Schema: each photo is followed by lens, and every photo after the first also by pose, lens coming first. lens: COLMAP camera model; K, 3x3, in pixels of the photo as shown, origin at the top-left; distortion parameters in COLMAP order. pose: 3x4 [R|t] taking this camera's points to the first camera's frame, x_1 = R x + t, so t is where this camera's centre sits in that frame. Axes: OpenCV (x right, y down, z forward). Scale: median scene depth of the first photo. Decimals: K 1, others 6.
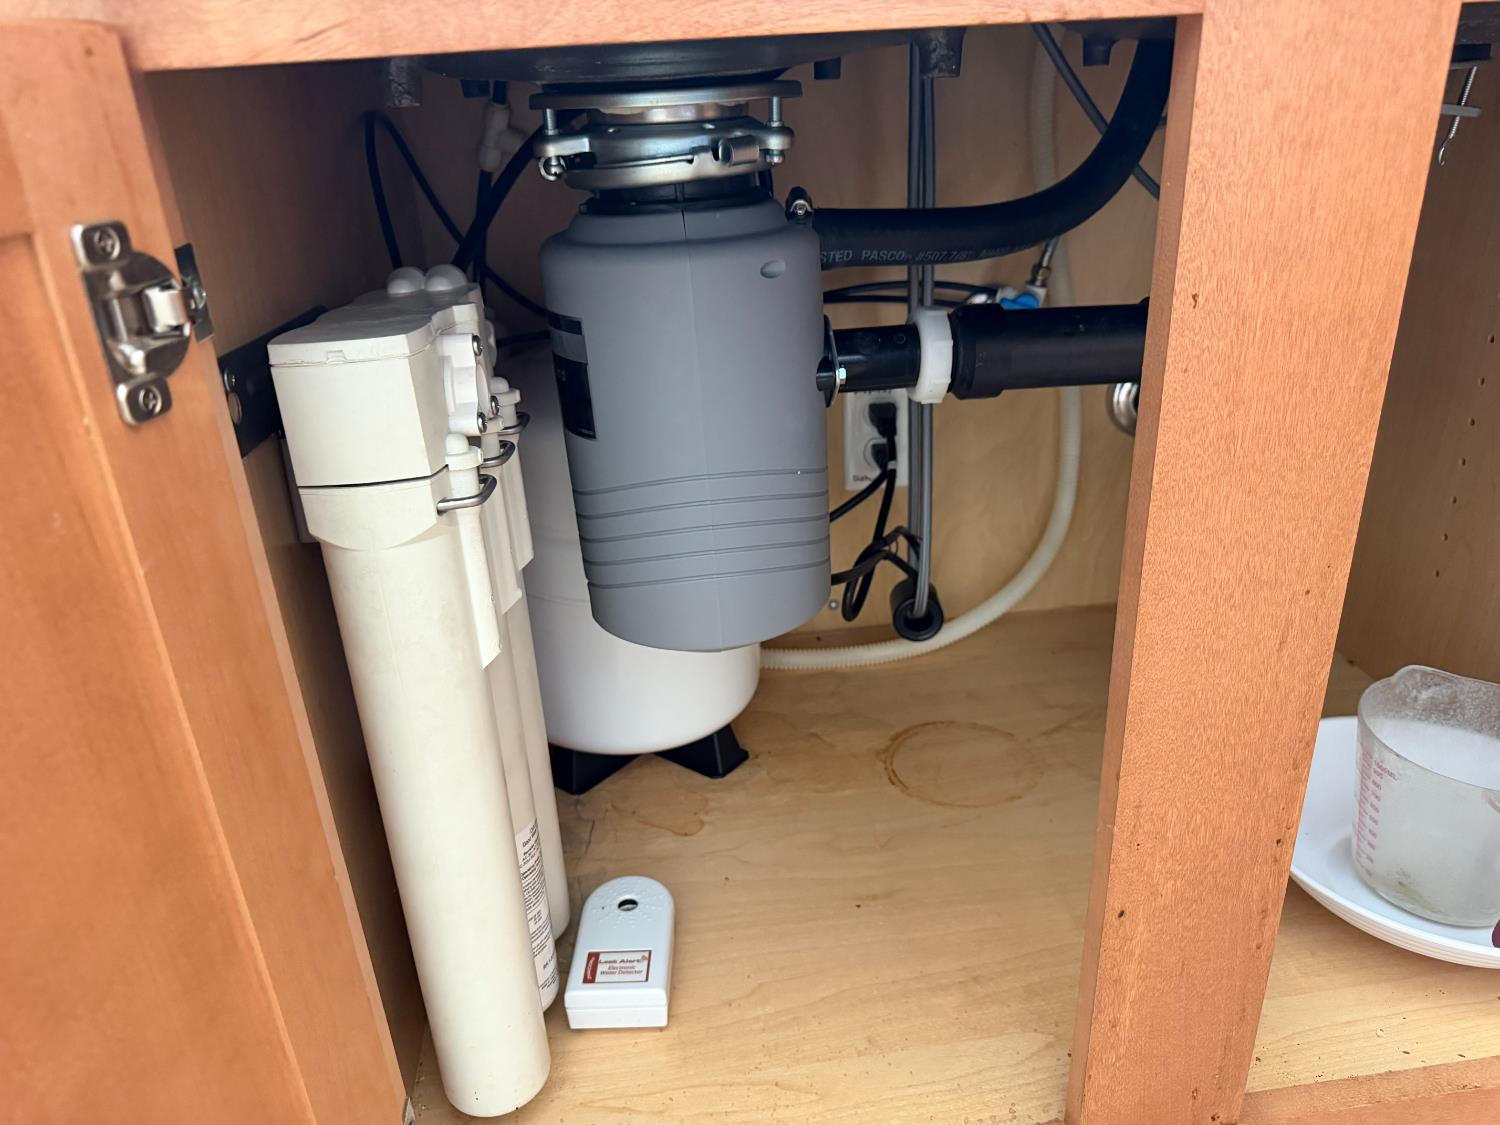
lens RADIAL K [[1047.2, 0, 747.3], [0, 1047.2, 568.3], [0, 0, 1]] dist [0.107664, -0.153023]
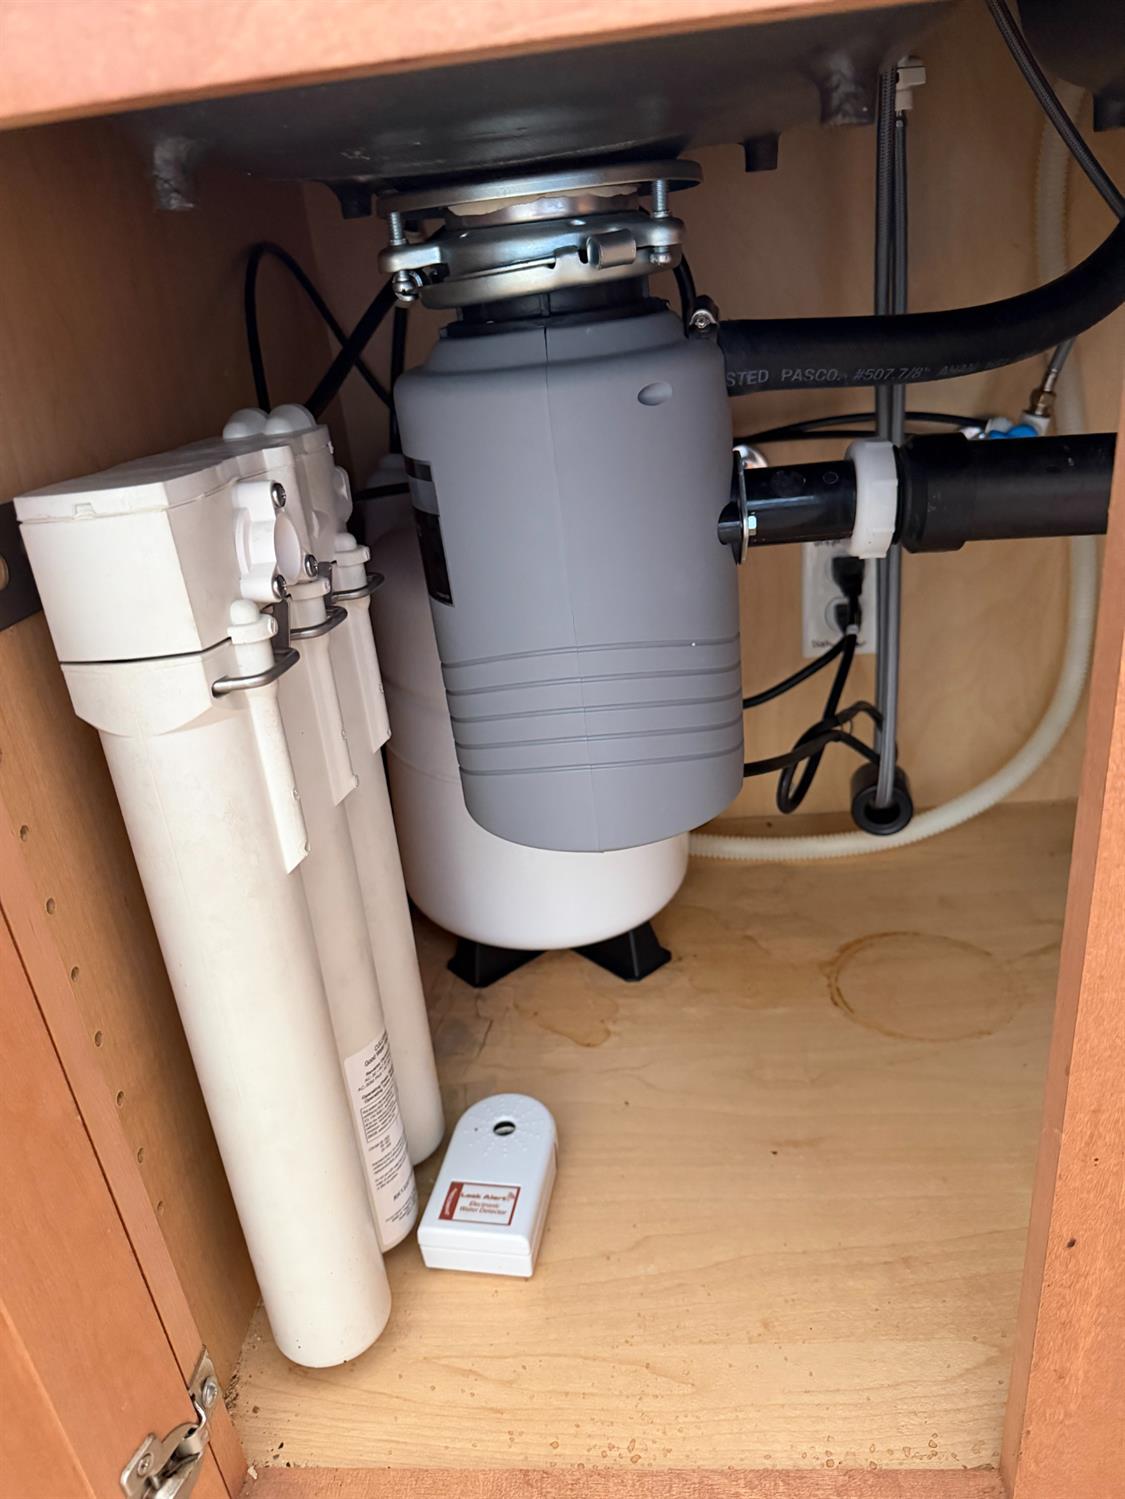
lens RADIAL K [[1054.3, 0, 563.6], [0, 1054.3, 749.4], [0, 0, 1]] dist [0.029879, -0.023240]
pose [[0.982205, 0.030158, -0.185373, 0.100299], [-0.025188, 0.999259, 0.029109, -0.029212], [0.186113, -0.023922, 0.982237, 0.160062]]
